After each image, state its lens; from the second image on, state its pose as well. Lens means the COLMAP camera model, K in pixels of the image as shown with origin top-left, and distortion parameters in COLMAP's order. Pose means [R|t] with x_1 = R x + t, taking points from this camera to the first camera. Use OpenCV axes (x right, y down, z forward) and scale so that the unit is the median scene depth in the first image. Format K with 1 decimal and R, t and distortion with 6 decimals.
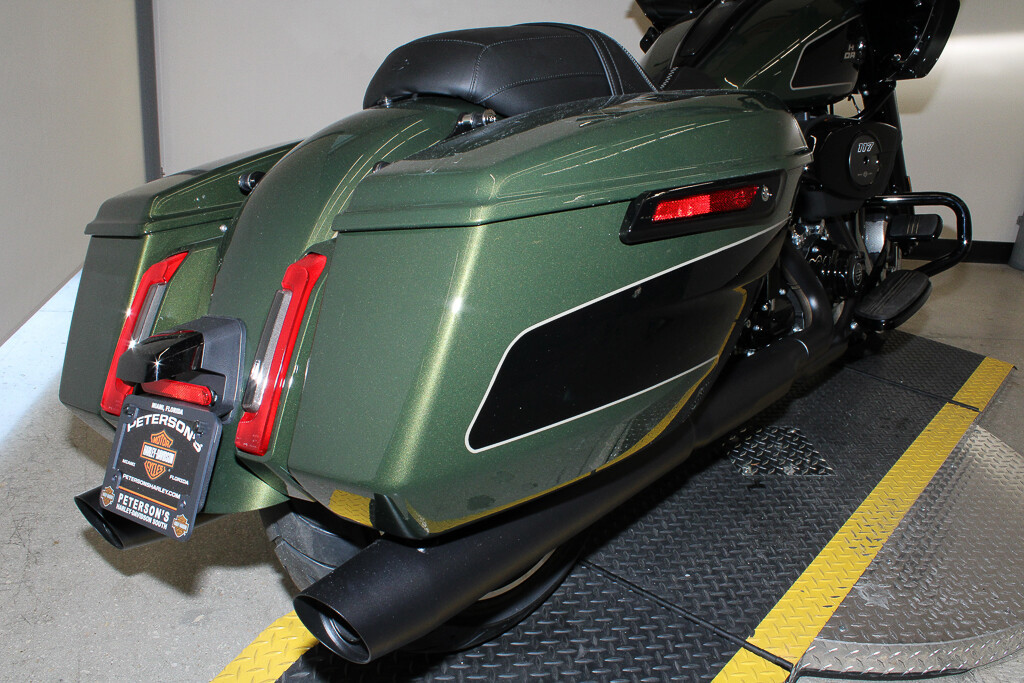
lens RADIAL K [[884.5, 0, 516.3], [0, 884.5, 350.0], [0, 0, 1]] dist [-0.107957, 0.034524]
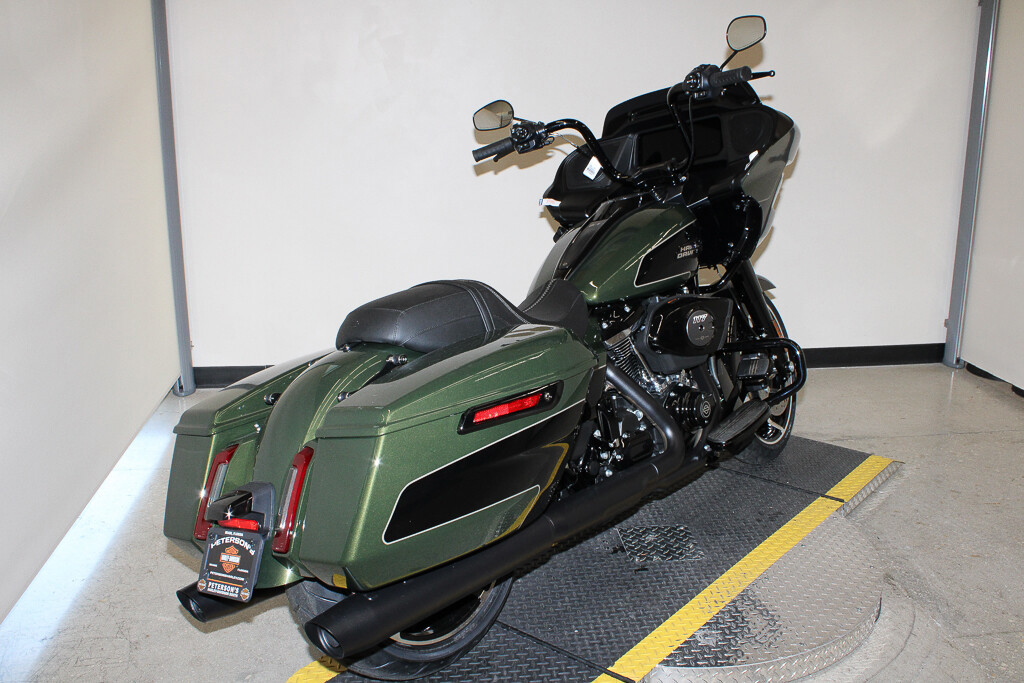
lens RADIAL K [[966.9, 0, 503.5], [0, 966.9, 352.0], [0, 0, 1]] dist [-0.076650, 0.000000]
pose [[0.996170, -0.073603, -0.047191, 0.201899], [0.067617, 0.990724, -0.117876, -0.024972], [0.055429, 0.114233, 0.991906, -0.709135]]
